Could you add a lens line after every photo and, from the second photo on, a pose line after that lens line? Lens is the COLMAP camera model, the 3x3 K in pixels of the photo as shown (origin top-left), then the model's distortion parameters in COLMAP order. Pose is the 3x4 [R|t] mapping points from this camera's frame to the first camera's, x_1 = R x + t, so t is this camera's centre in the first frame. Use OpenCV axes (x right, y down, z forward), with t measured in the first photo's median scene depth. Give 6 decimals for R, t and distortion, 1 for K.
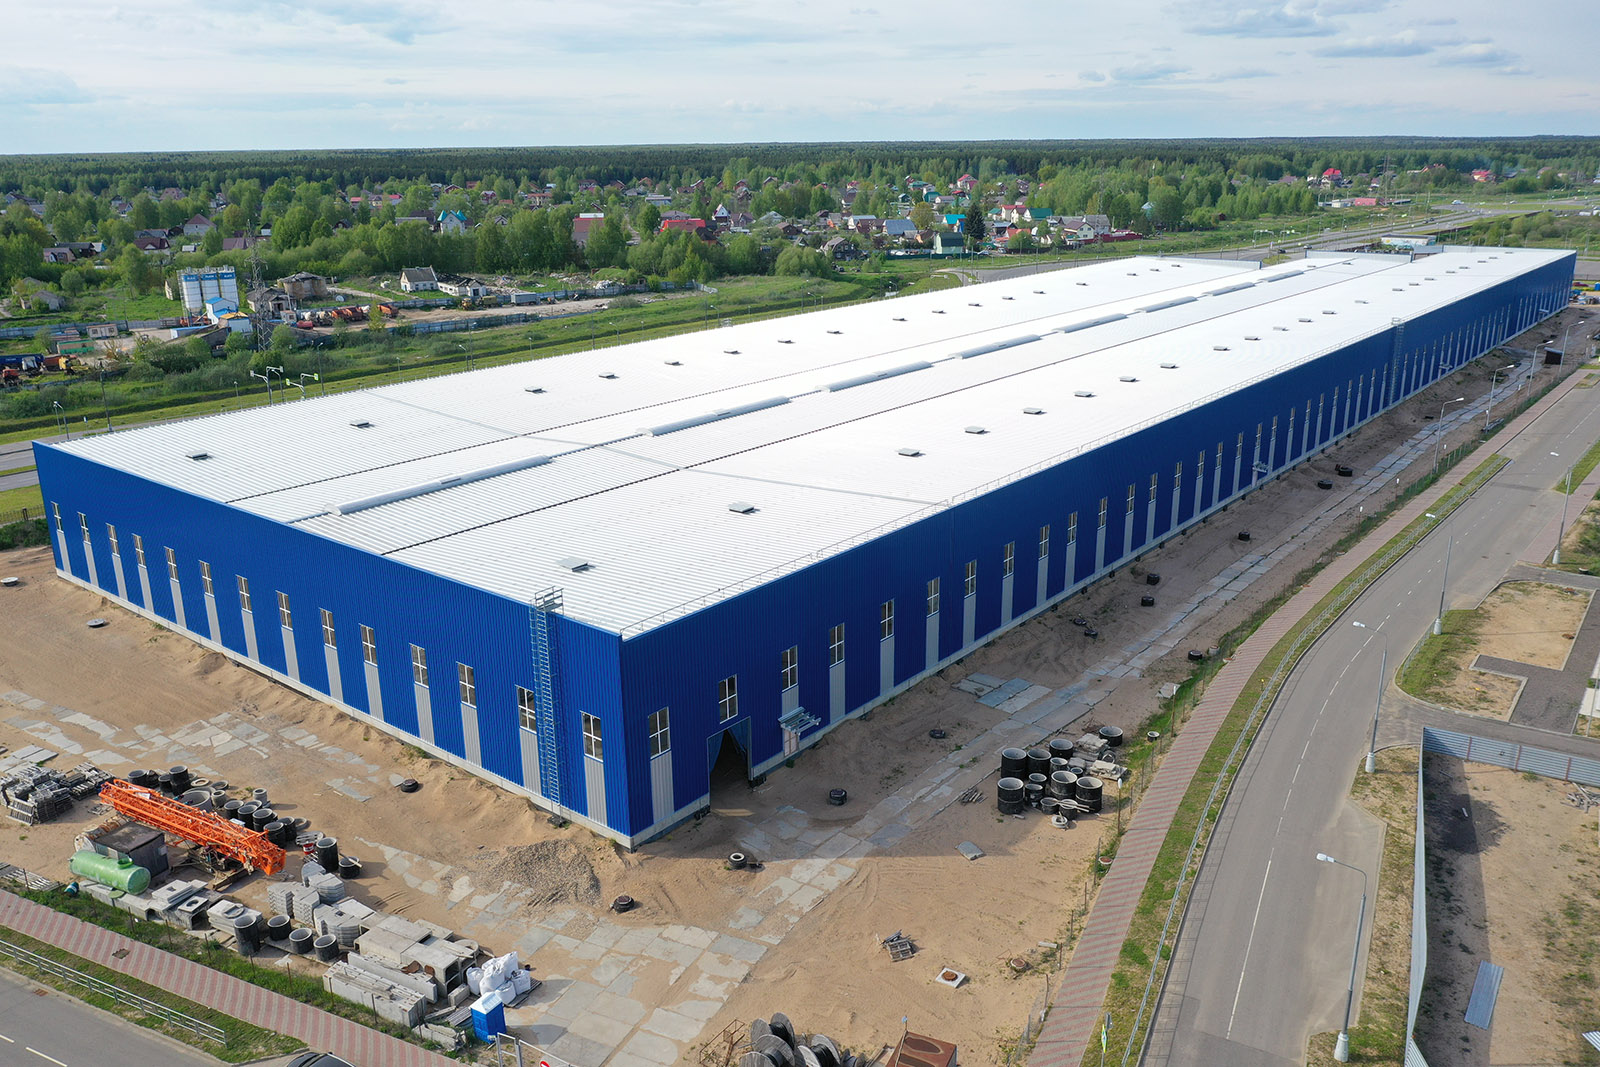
lens RADIAL K [[1246.4, 0, 798.3], [0, 1246.4, 531.9], [0, 0, 1]] dist [-0.003540, -0.005276]
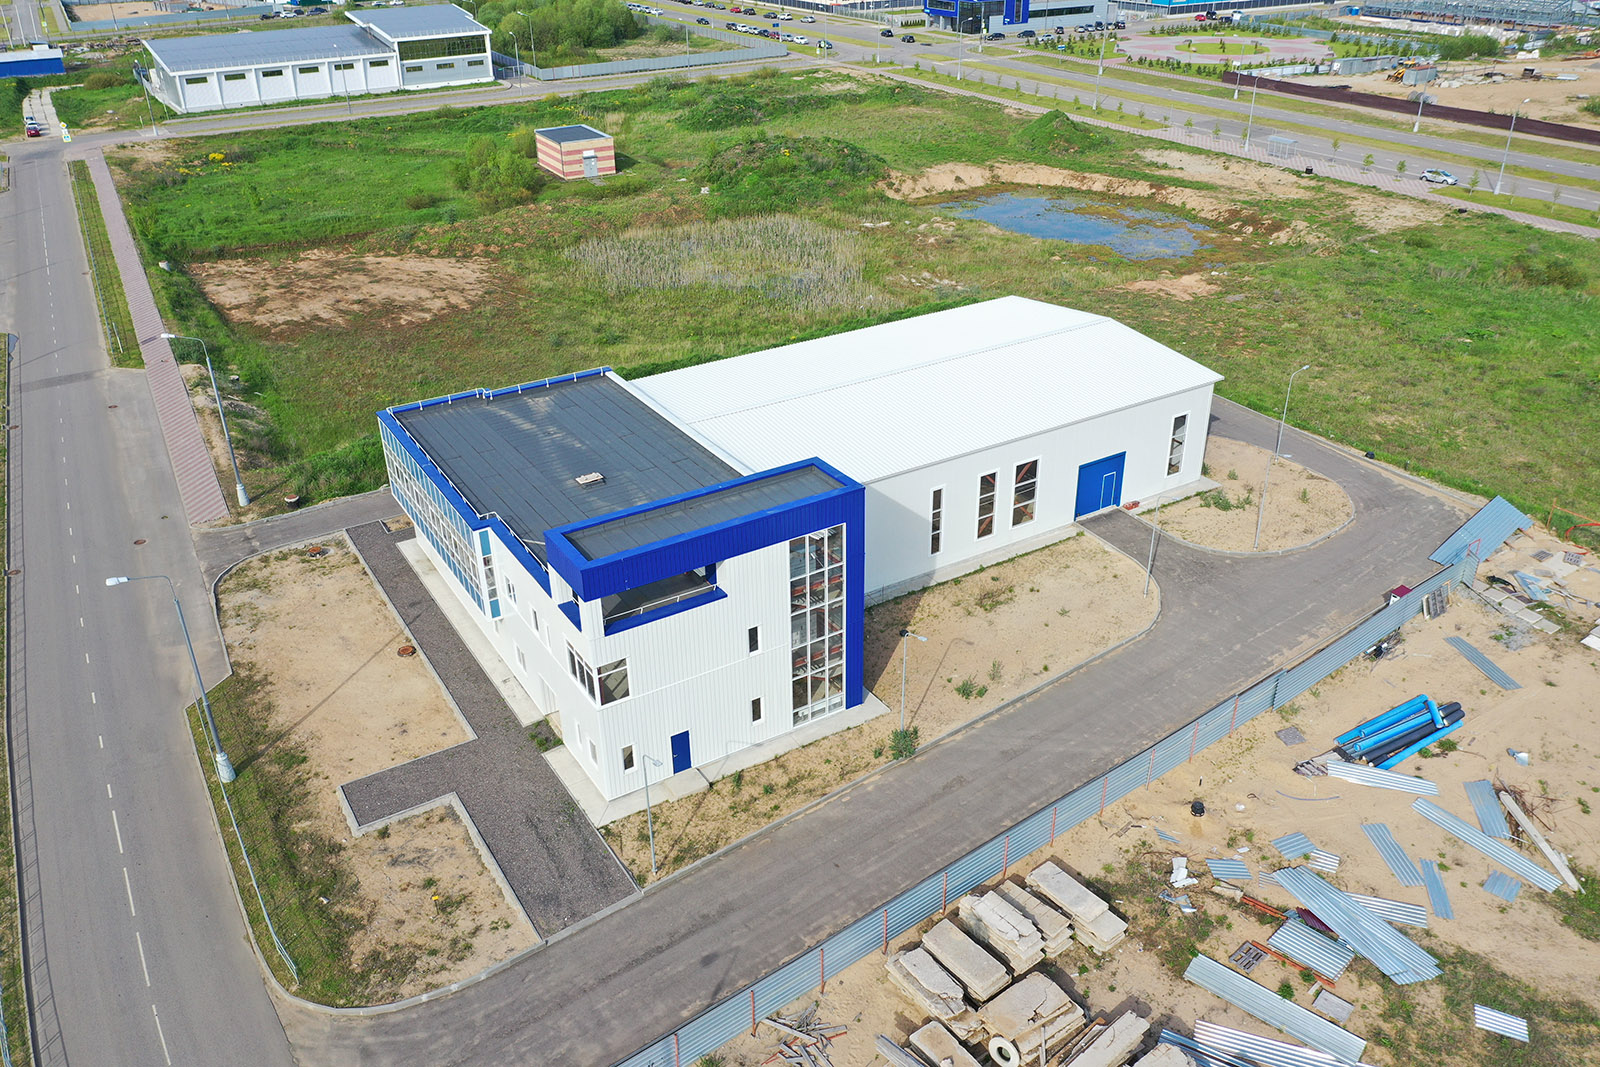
lens RADIAL K [[1246.4, 0, 808.4], [0, 1246.4, 536.3], [0, 0, 1]] dist [-0.003540, -0.005276]
pose [[0.351487, -0.444419, 0.823983, 0.246273], [0.287551, 0.888847, 0.356743, -0.120281], [-0.890939, 0.111547, 0.440211, 0.605037]]
